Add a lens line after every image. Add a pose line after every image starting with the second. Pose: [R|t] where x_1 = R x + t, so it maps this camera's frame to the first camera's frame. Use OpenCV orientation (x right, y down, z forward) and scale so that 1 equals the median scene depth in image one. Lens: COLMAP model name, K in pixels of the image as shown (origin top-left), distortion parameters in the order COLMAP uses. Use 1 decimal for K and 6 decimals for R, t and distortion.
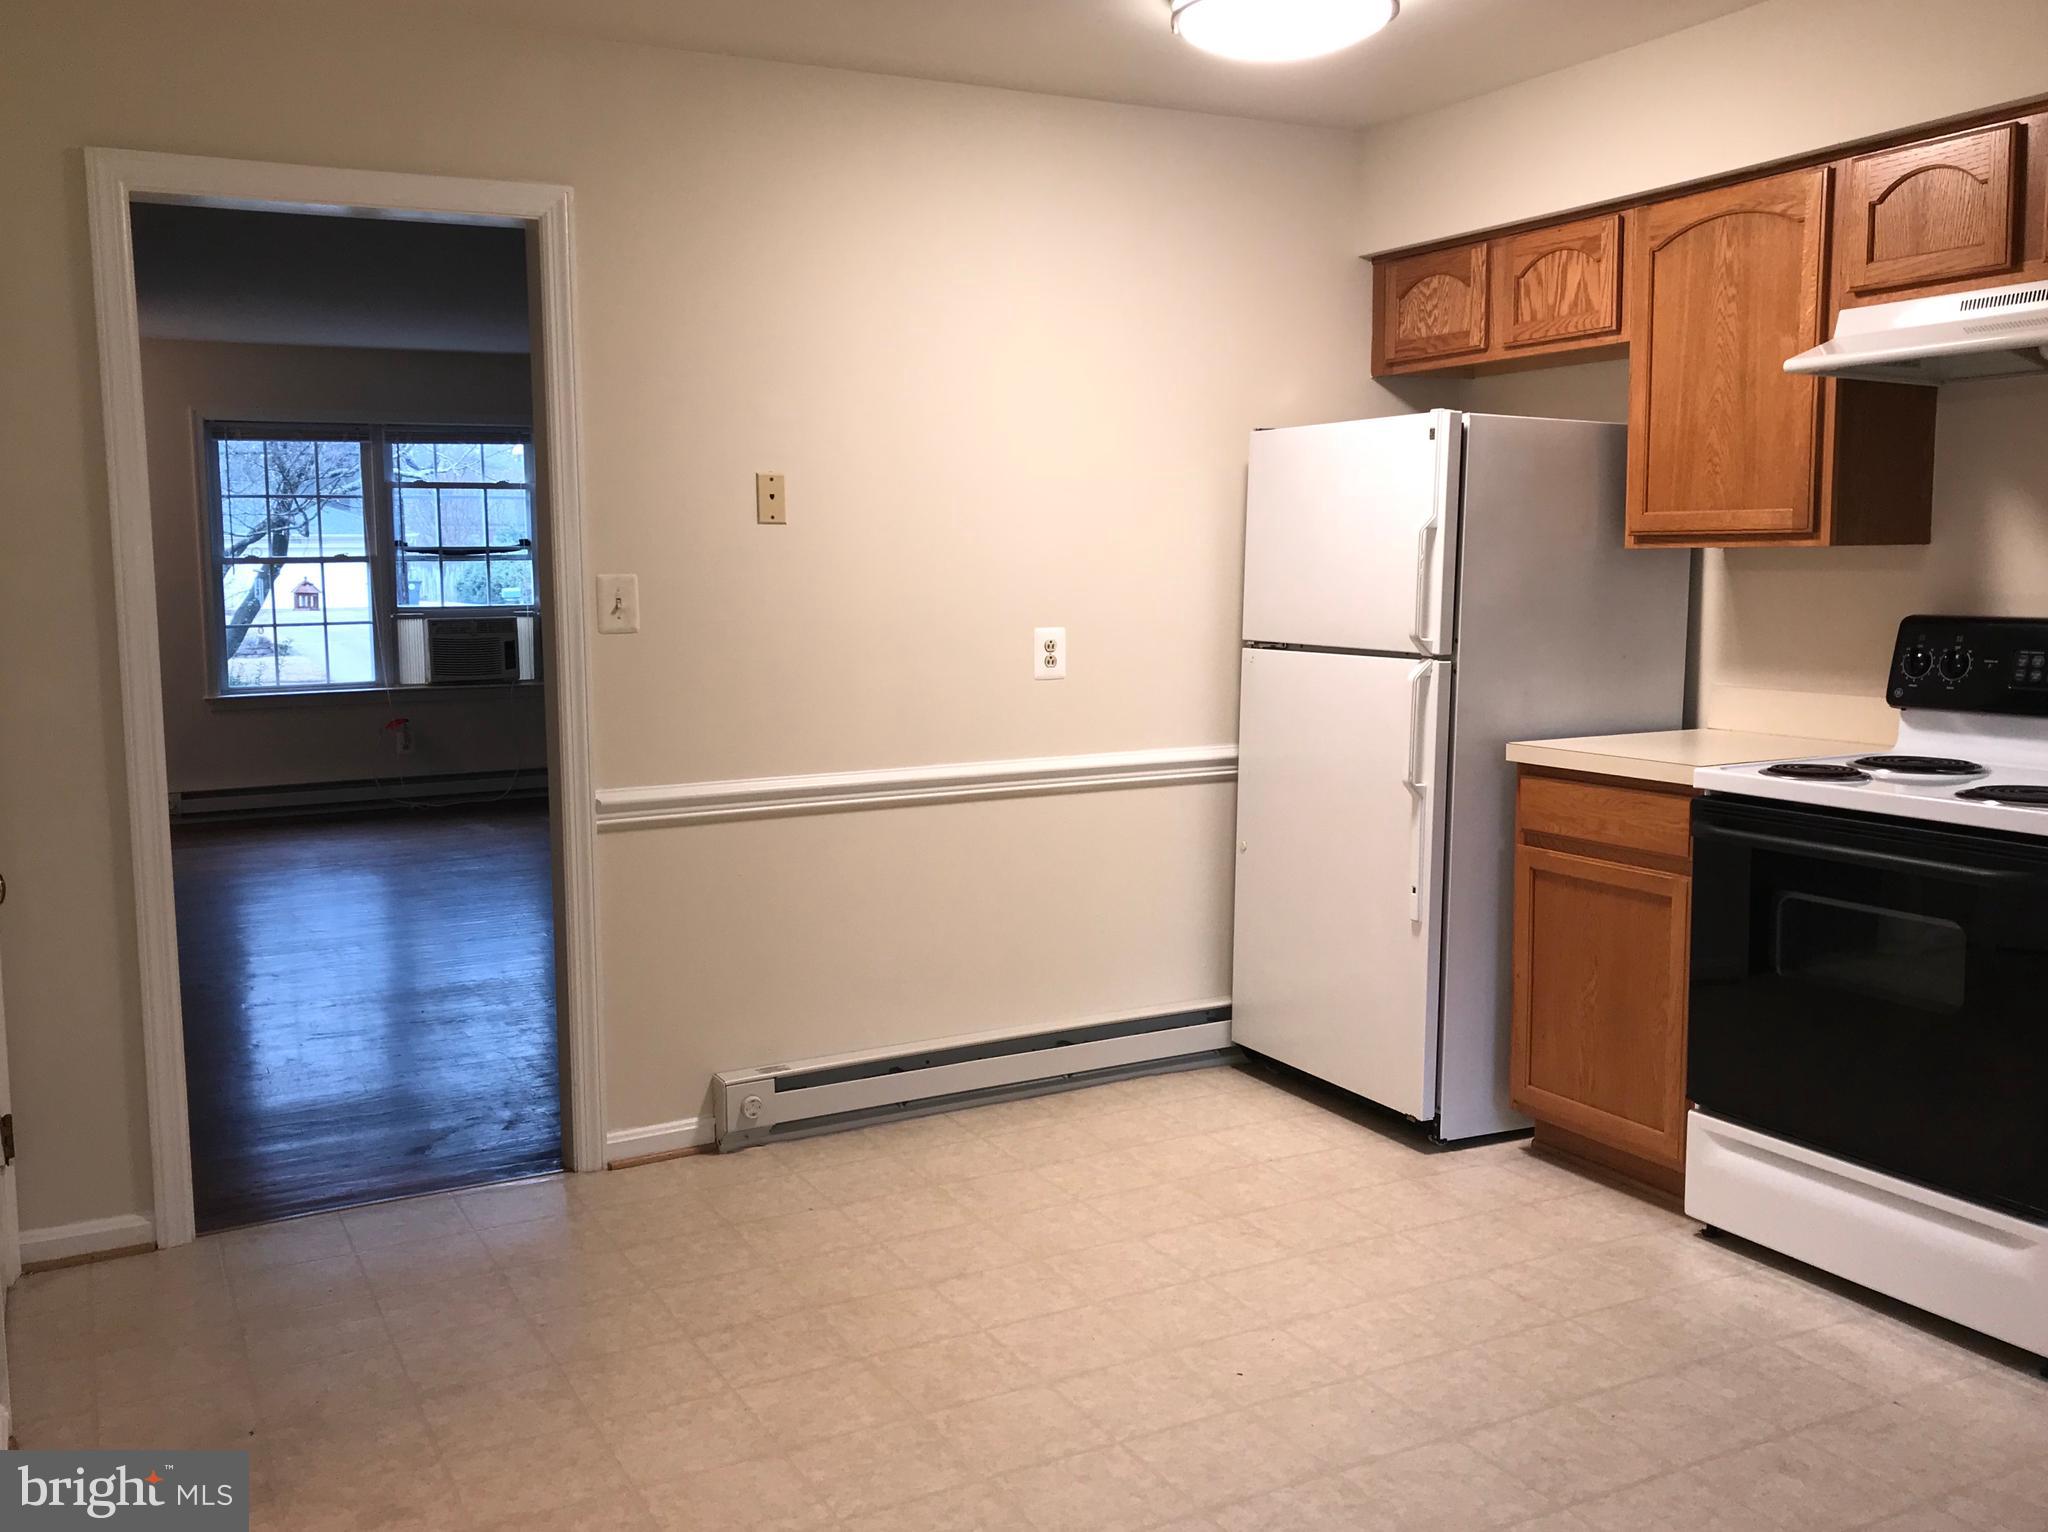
lens RADIAL K [[1803.0, 0, 1022.5], [0, 1803.0, 764.7], [0, 0, 1]] dist [-0.011540, 0.009337]
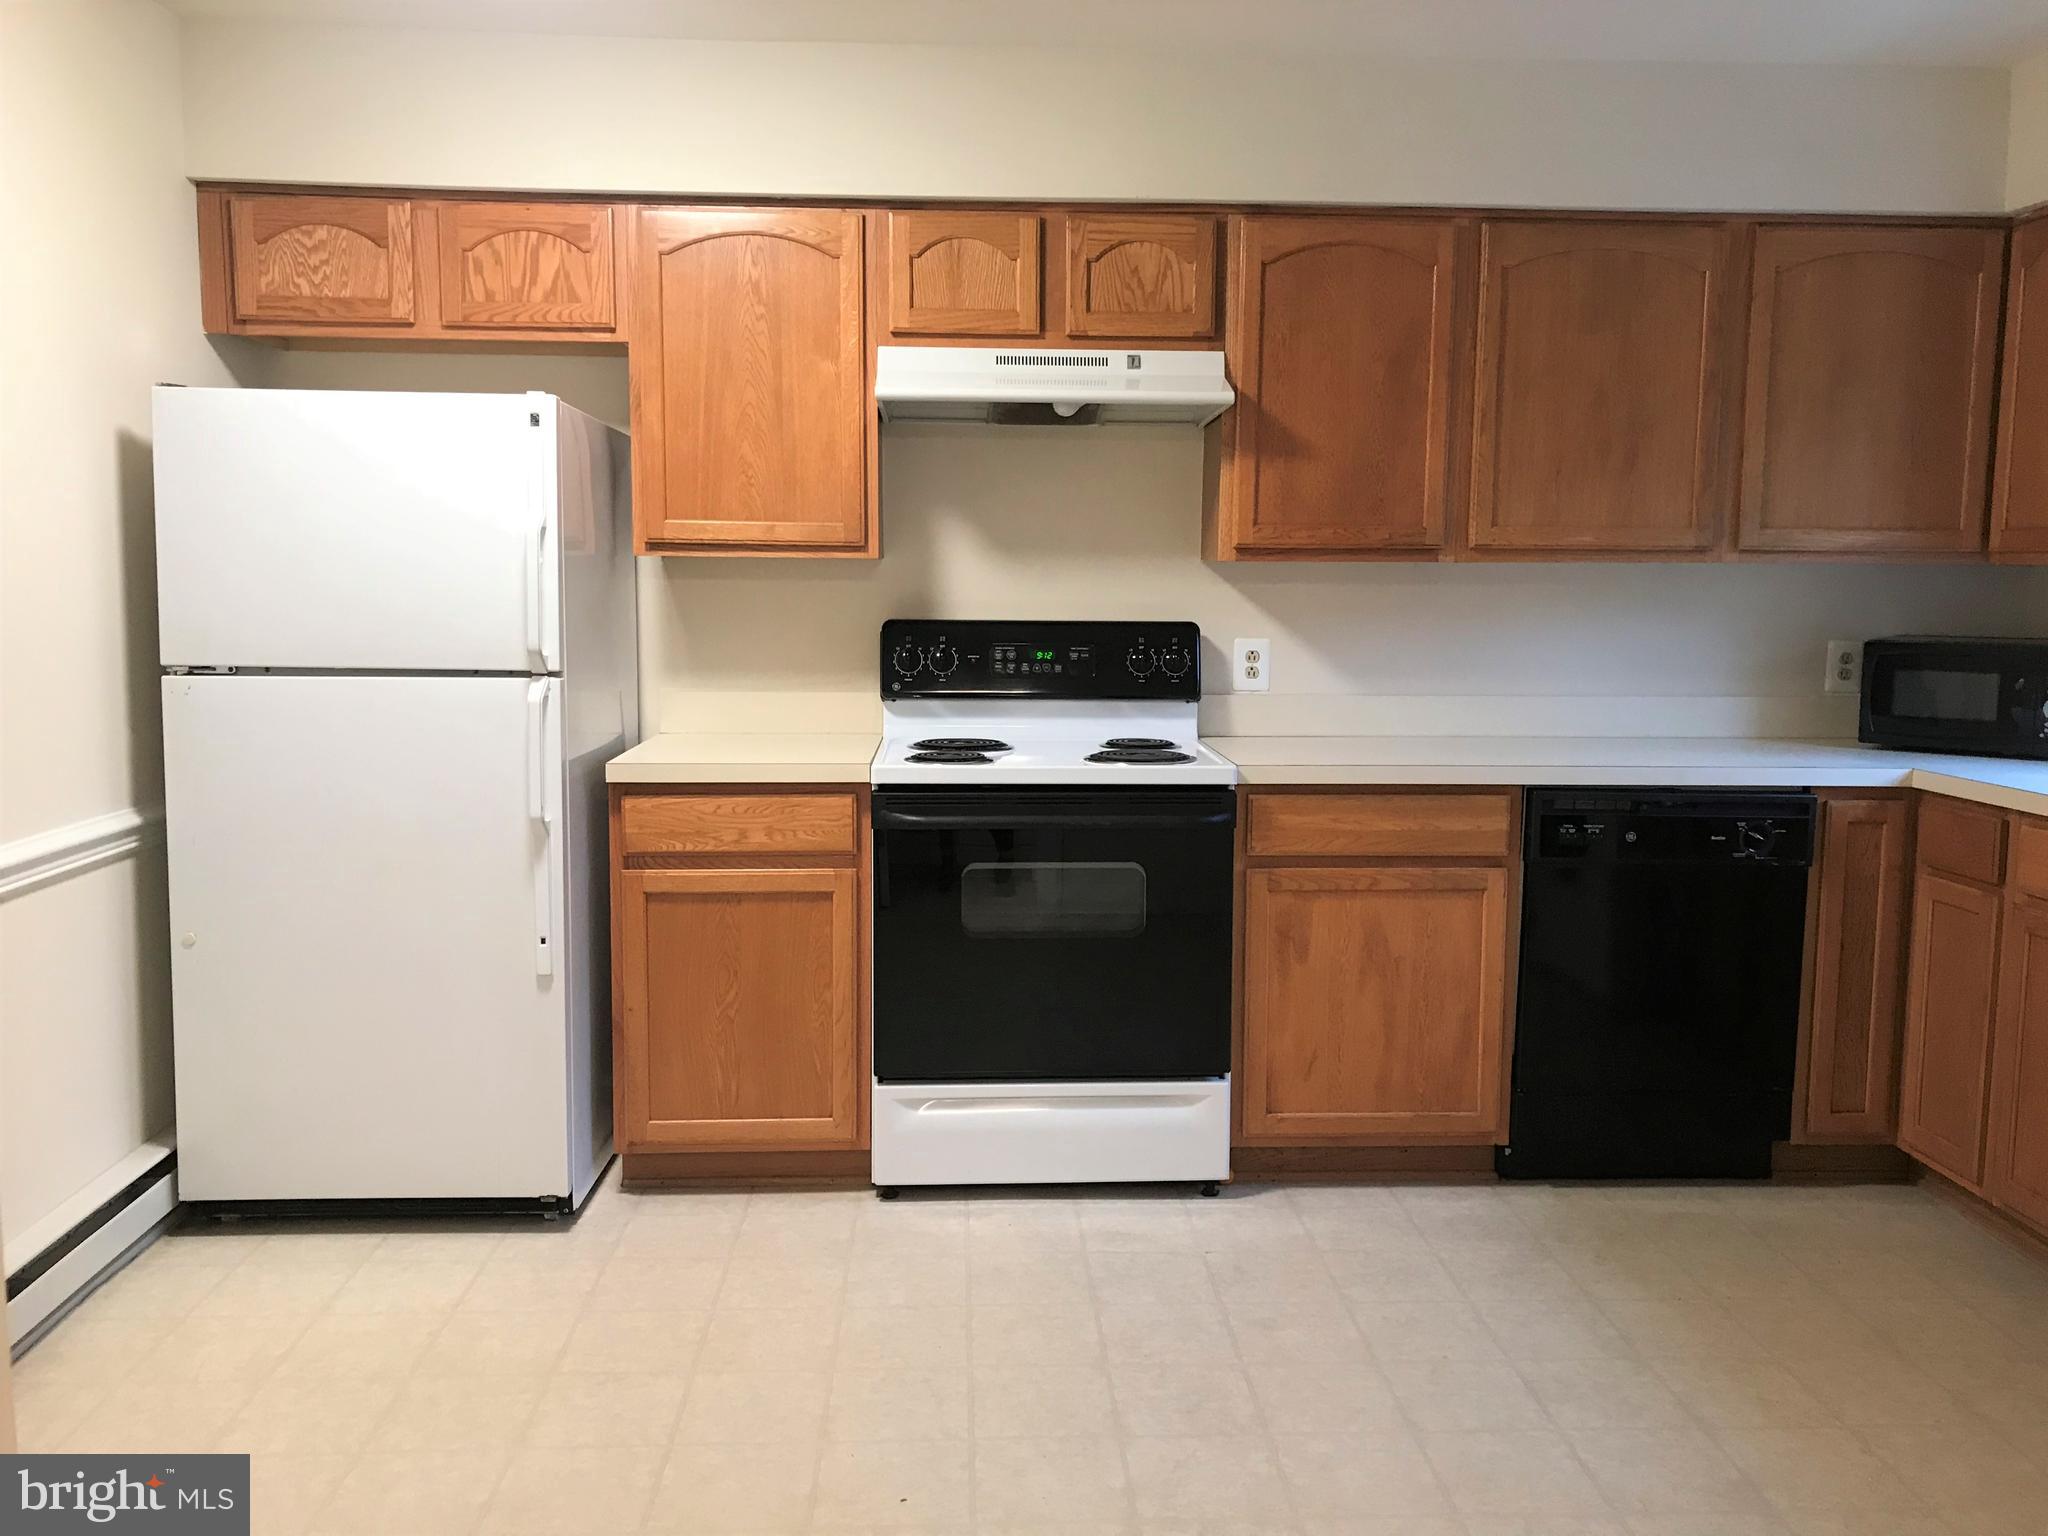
lens RADIAL K [[1640.8, 0, 1025.2], [0, 1640.8, 771.9], [0, 0, 1]] dist [0.016234, -0.032908]
pose [[0.410472, -0.093642, 0.907053, -0.421092], [0.091605, 0.993916, 0.061155, -0.040624], [-0.907261, 0.057988, 0.416552, 0.468444]]
